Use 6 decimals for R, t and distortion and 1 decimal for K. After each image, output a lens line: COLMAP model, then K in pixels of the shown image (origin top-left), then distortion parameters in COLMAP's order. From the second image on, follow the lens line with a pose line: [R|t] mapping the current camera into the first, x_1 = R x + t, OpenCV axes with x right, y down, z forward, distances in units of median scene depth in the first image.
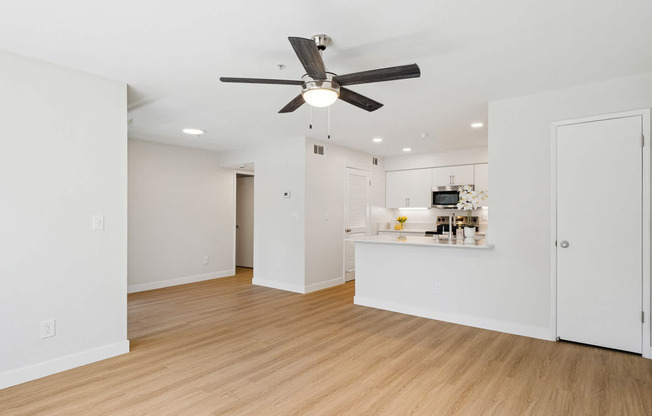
lens RADIAL K [[344.0, 0, 321.4], [0, 344.0, 208.6], [0, 0, 1]] dist [0.004493, -0.001400]
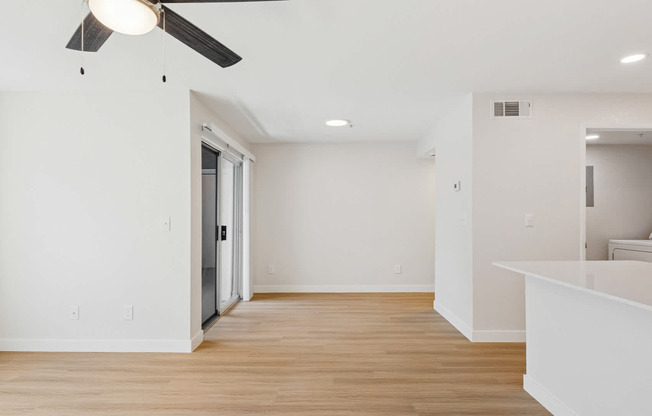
lens RADIAL K [[344.0, 0, 321.4], [0, 344.0, 208.6], [0, 0, 1]] dist [0.004493, -0.001400]
pose [[0.616478, -0.020791, -0.787098, 0.376672], [0.017318, 0.999768, -0.012844, 0.009018], [0.787182, -0.005713, 0.616694, 0.522865]]
